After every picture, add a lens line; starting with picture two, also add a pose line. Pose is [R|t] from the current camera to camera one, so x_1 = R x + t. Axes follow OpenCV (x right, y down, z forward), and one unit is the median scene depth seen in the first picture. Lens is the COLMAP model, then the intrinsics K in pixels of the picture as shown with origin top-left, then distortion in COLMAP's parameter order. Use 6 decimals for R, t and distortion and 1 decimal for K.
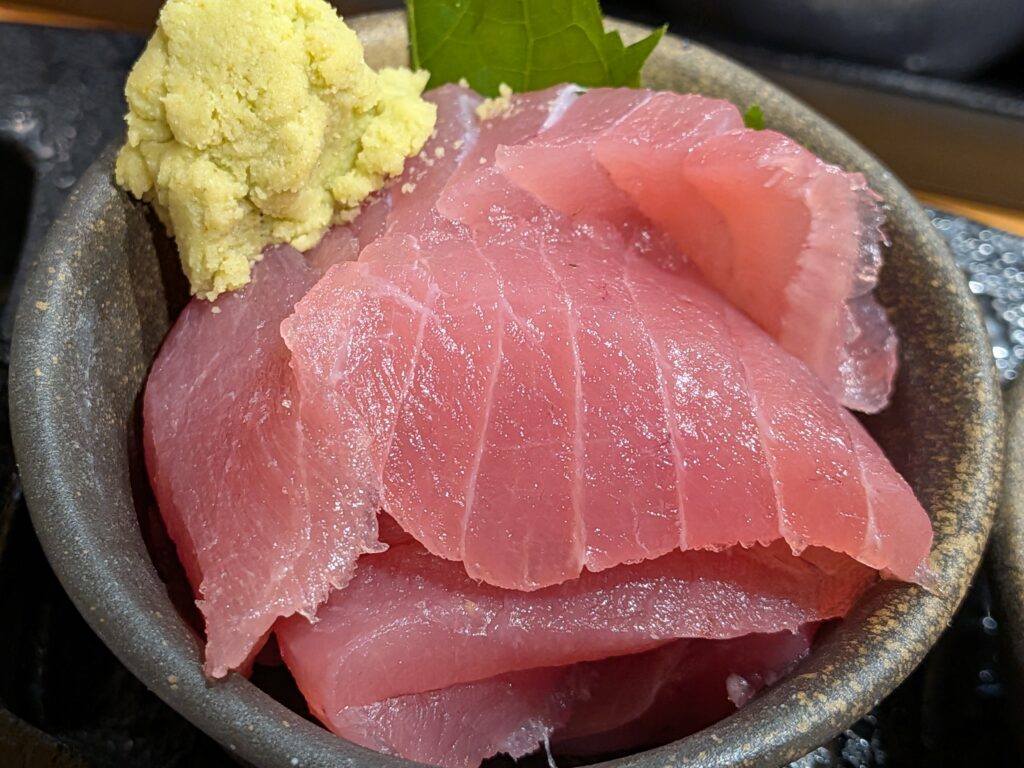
lens RADIAL K [[1530.6, 0, 512.0], [0, 1530.6, 384.0], [0, 0, 1]] dist [0.014858, 0.023502]
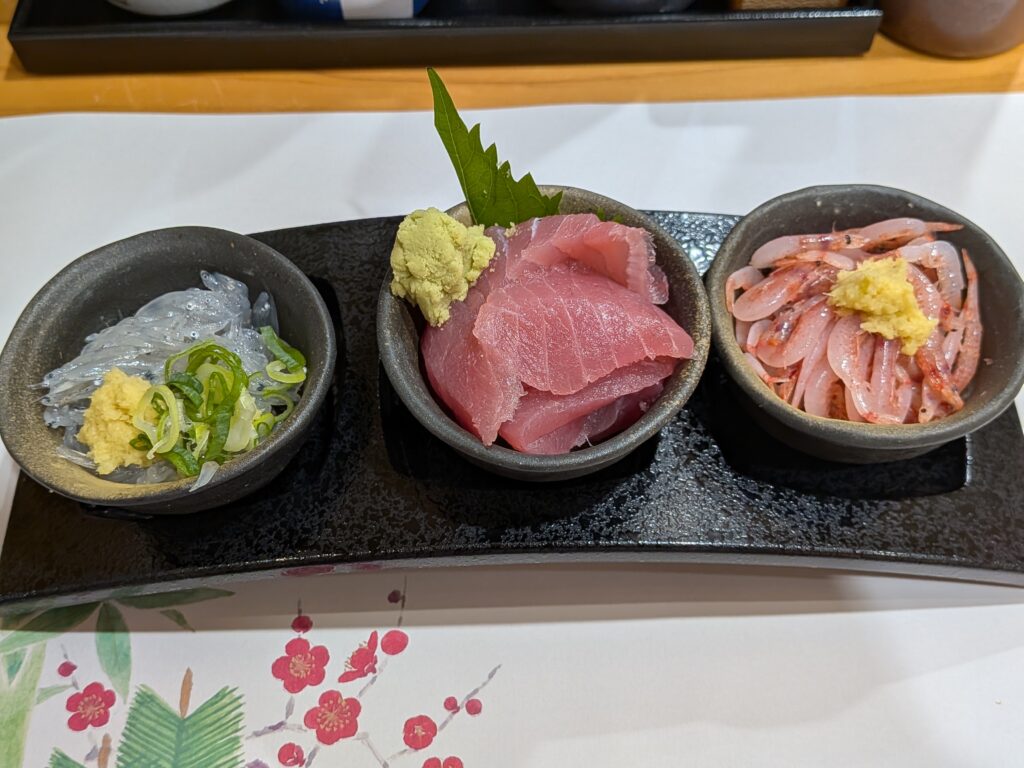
lens RADIAL K [[826.2, 0, 512.0], [0, 826.2, 384.0], [0, 0, 1]] dist [-0.001017, -0.107491]
pose [[0.964464, -0.261962, 0.034435, -0.147153], [0.254557, 0.956198, 0.144518, -0.143896], [-0.070785, -0.130617, 0.988903, -0.590630]]
